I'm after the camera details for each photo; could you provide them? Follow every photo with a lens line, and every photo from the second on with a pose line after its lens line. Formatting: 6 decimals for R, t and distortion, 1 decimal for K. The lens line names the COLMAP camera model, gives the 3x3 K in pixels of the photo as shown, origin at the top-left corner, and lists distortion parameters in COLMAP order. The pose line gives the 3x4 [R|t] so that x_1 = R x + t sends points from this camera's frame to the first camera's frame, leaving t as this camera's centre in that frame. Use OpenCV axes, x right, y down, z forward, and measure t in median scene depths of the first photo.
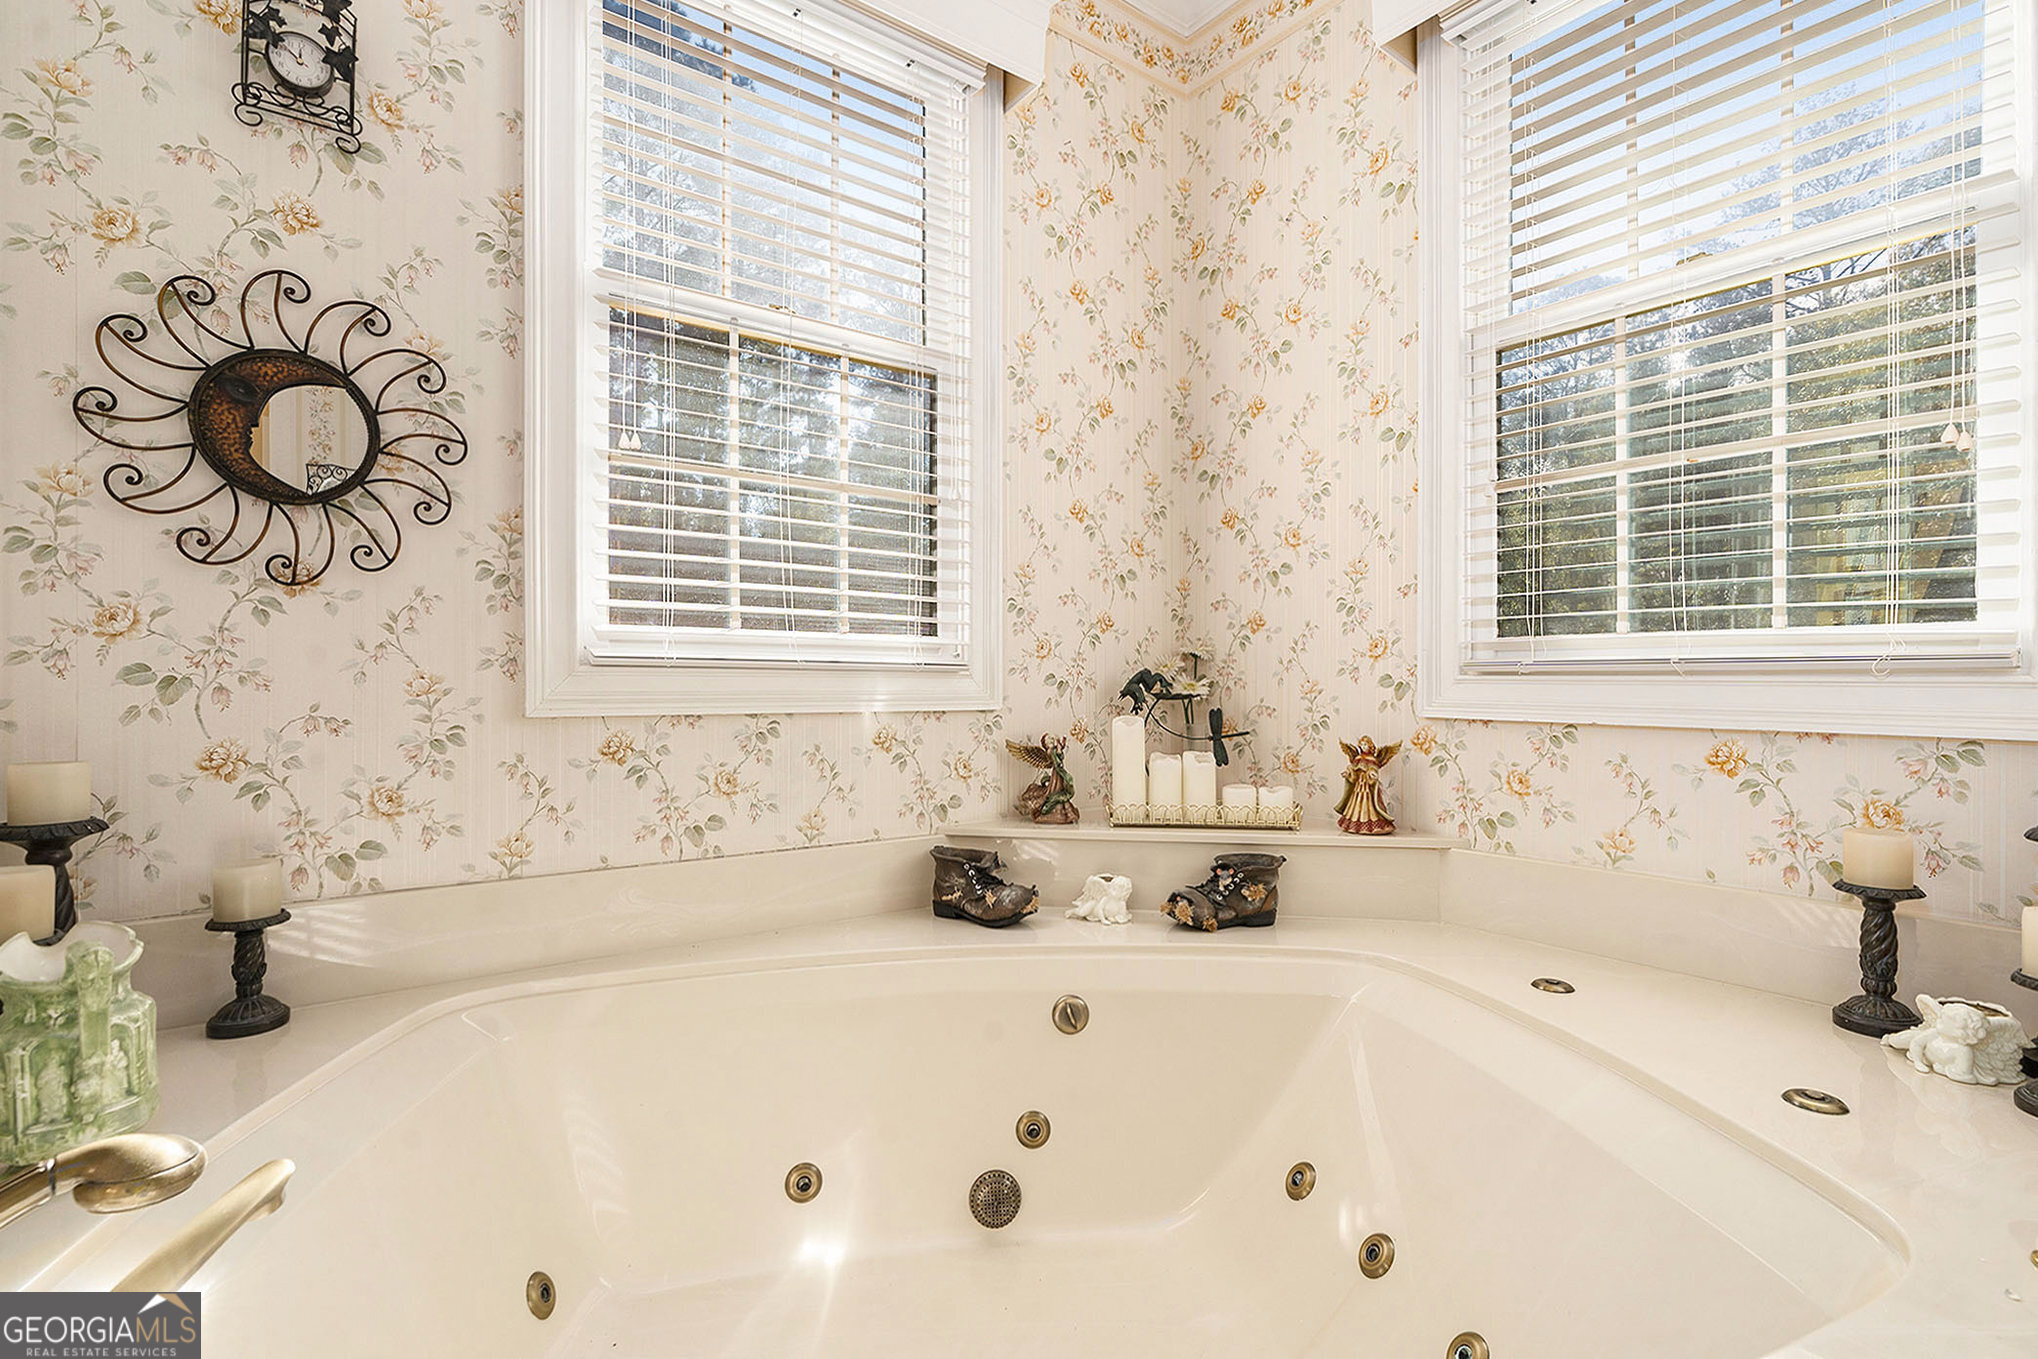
lens RADIAL K [[923.3, 0, 1009.0], [0, 923.3, 665.3], [0, 0, 1]] dist [-0.007967, 0.000720]
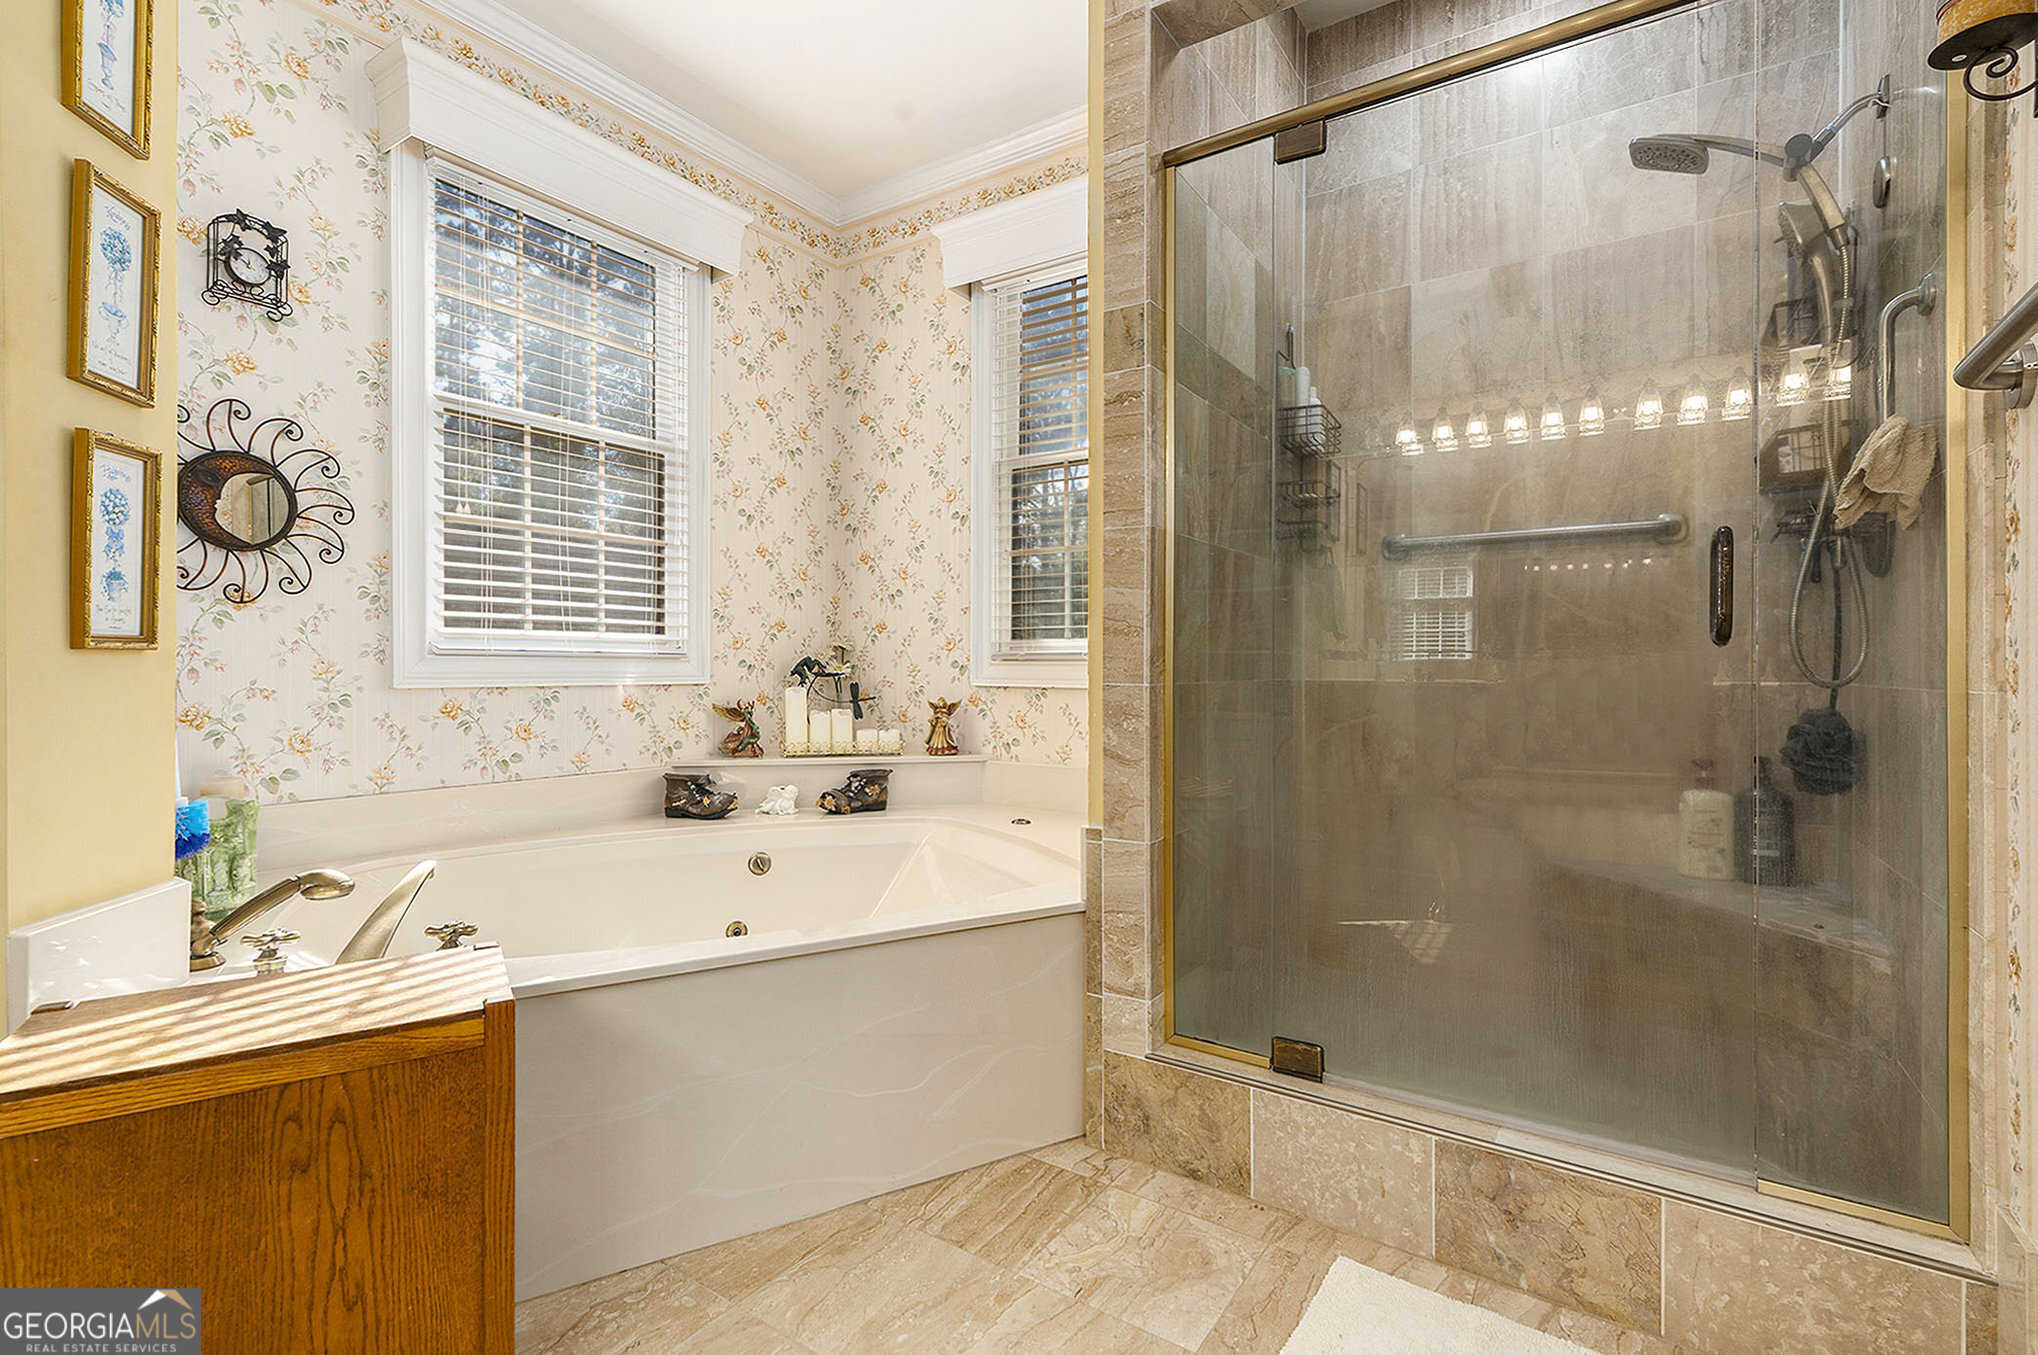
lens RADIAL K [[923.3, 0, 1034.8], [0, 923.3, 670.5], [0, 0, 1]] dist [-0.007967, 0.000720]
pose [[0.930644, -0.003264, 0.365912, -0.073987], [-0.005458, 0.999725, 0.022802, -0.011670], [-0.365886, -0.023217, 0.930370, -0.675385]]
